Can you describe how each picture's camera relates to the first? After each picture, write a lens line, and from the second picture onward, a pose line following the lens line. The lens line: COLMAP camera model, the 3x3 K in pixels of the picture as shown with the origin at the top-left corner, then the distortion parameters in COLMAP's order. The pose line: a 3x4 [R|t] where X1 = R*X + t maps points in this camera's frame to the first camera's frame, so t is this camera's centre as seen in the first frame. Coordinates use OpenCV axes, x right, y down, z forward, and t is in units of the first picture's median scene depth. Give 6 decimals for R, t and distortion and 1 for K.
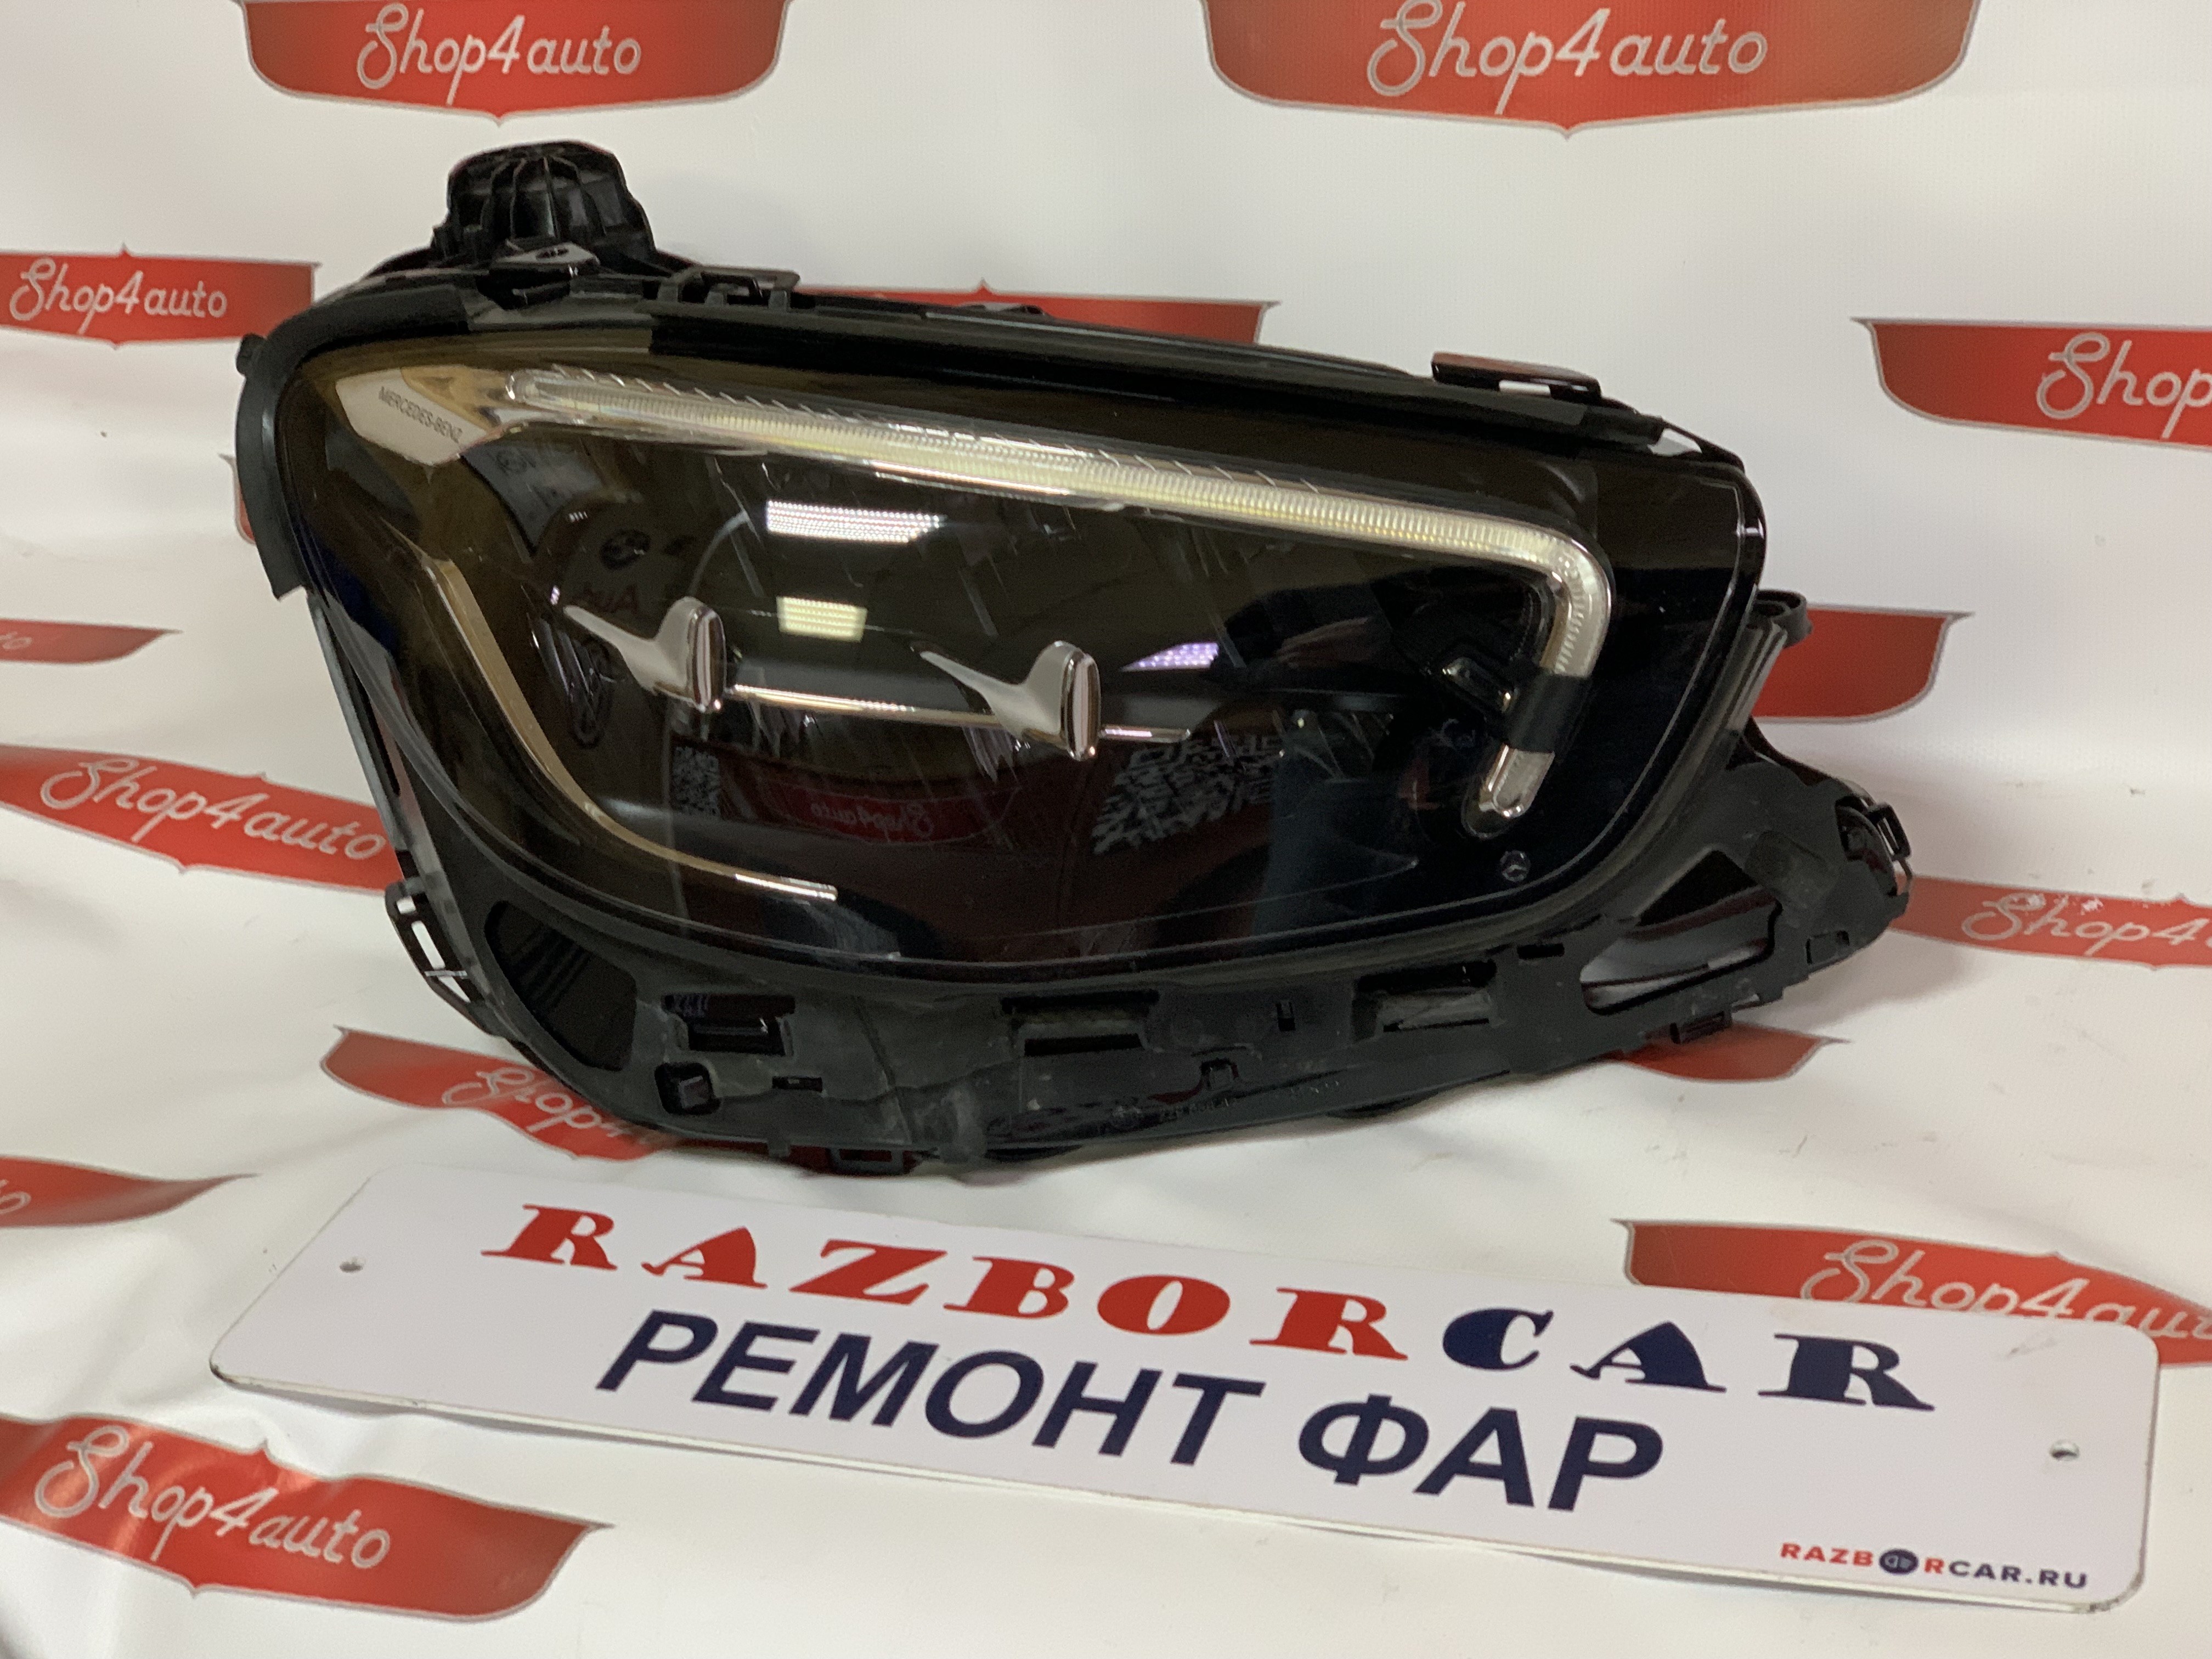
lens RADIAL K [[3474.8, 0, 1073.5], [0, 3474.8, 805.5], [0, 0, 1]] dist [-0.019801, 0.000000]
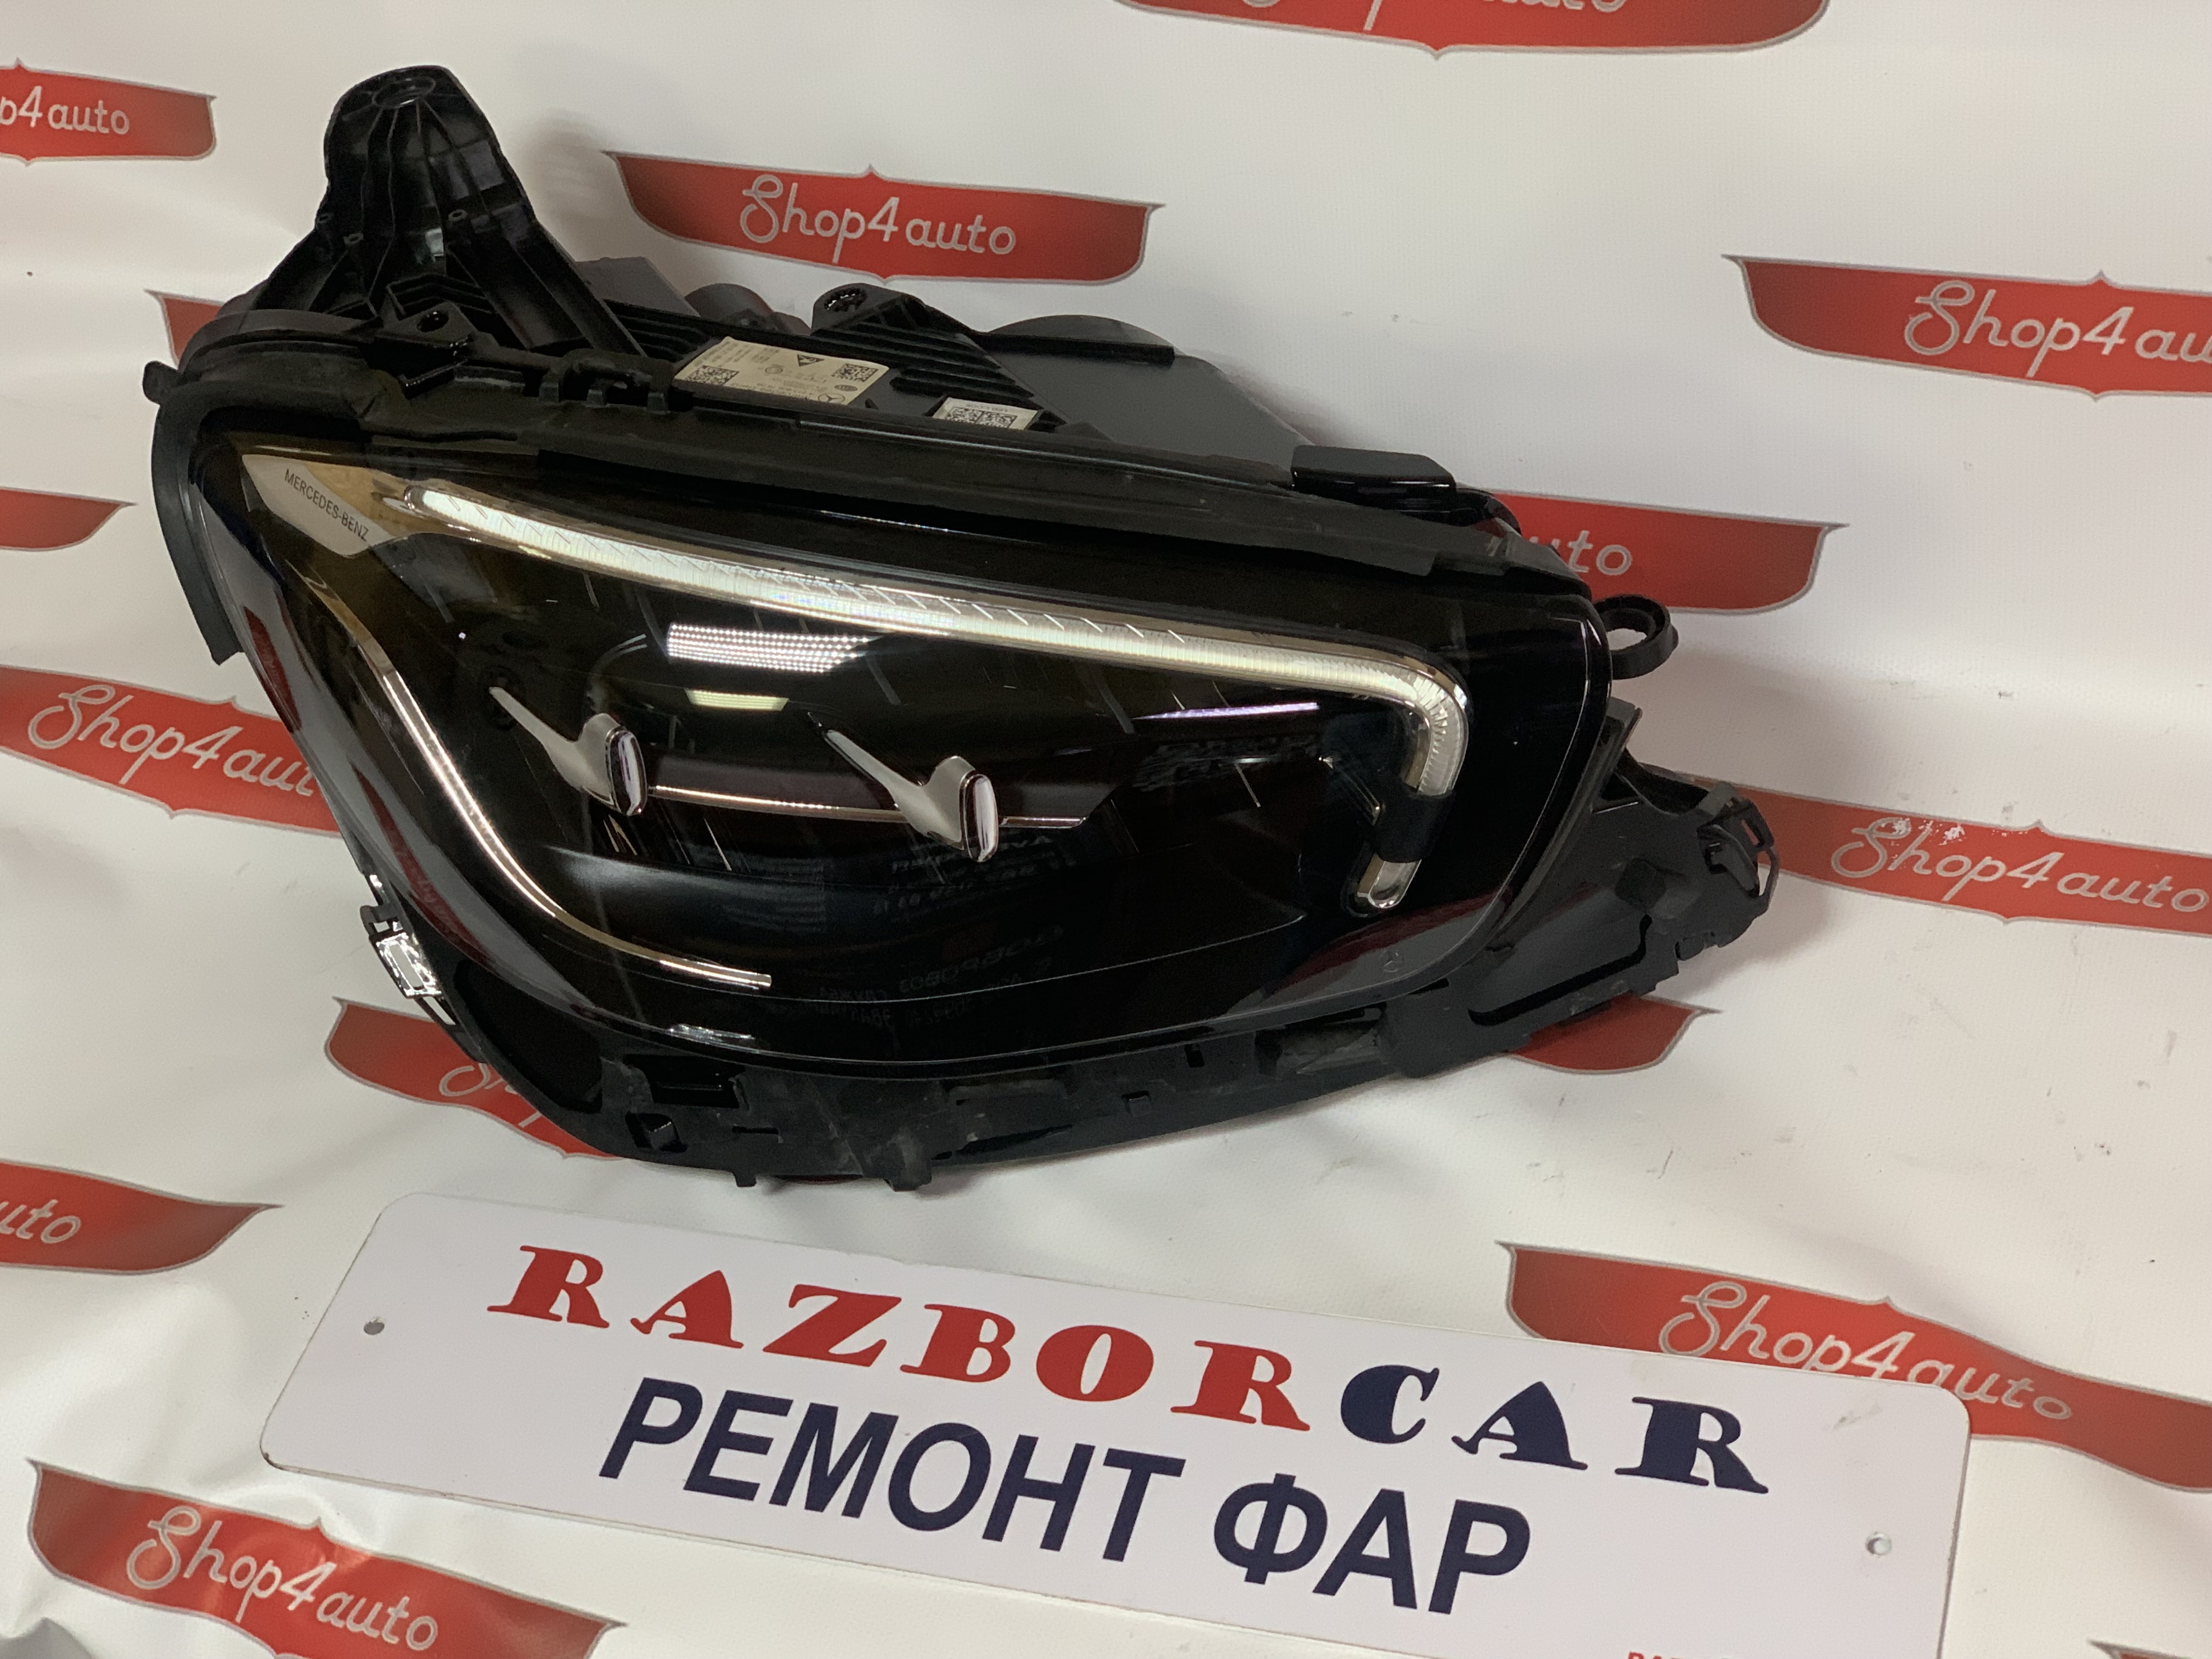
lens RADIAL K [[3474.8, 0, 1091.7], [0, 3474.8, 818.5], [0, 0, 1]] dist [-0.019801, 0.000000]
pose [[0.996932, -0.072596, -0.029280, 0.069277], [0.078099, 0.947758, 0.309282, -0.362966], [0.005298, -0.310620, 0.950519, -0.010092]]
